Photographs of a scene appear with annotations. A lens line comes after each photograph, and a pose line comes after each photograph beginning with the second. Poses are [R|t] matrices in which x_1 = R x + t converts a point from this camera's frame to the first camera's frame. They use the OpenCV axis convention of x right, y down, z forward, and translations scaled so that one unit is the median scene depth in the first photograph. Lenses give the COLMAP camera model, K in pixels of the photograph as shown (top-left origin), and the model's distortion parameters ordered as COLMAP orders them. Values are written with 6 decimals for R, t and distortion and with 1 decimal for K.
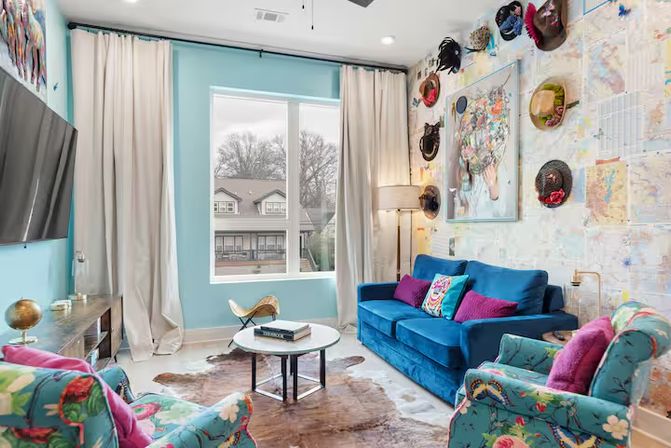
lens RADIAL K [[374.6, 0, 335.5], [0, 374.6, 236.7], [0, 0, 1]] dist [-0.002500, -0.001028]
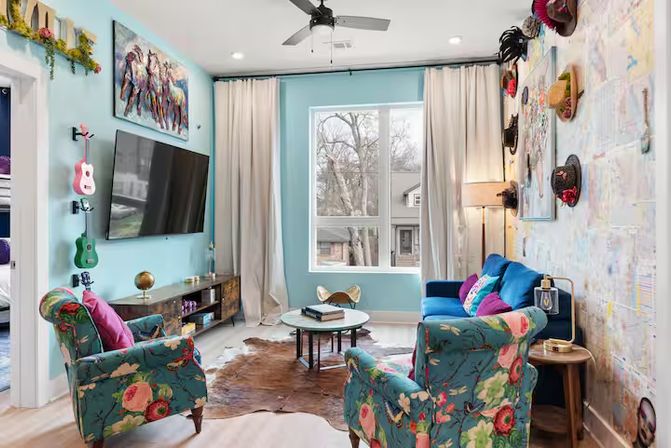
lens RADIAL K [[377.8, 0, 335.5], [0, 377.8, 224.0], [0, 0, 1]] dist [-0.002957, -0.000490]
pose [[0.897293, 0.002683, -0.441426, 0.317997], [-0.010266, 0.999838, -0.014790, -0.010966], [0.441315, 0.017803, 0.897176, -0.052436]]
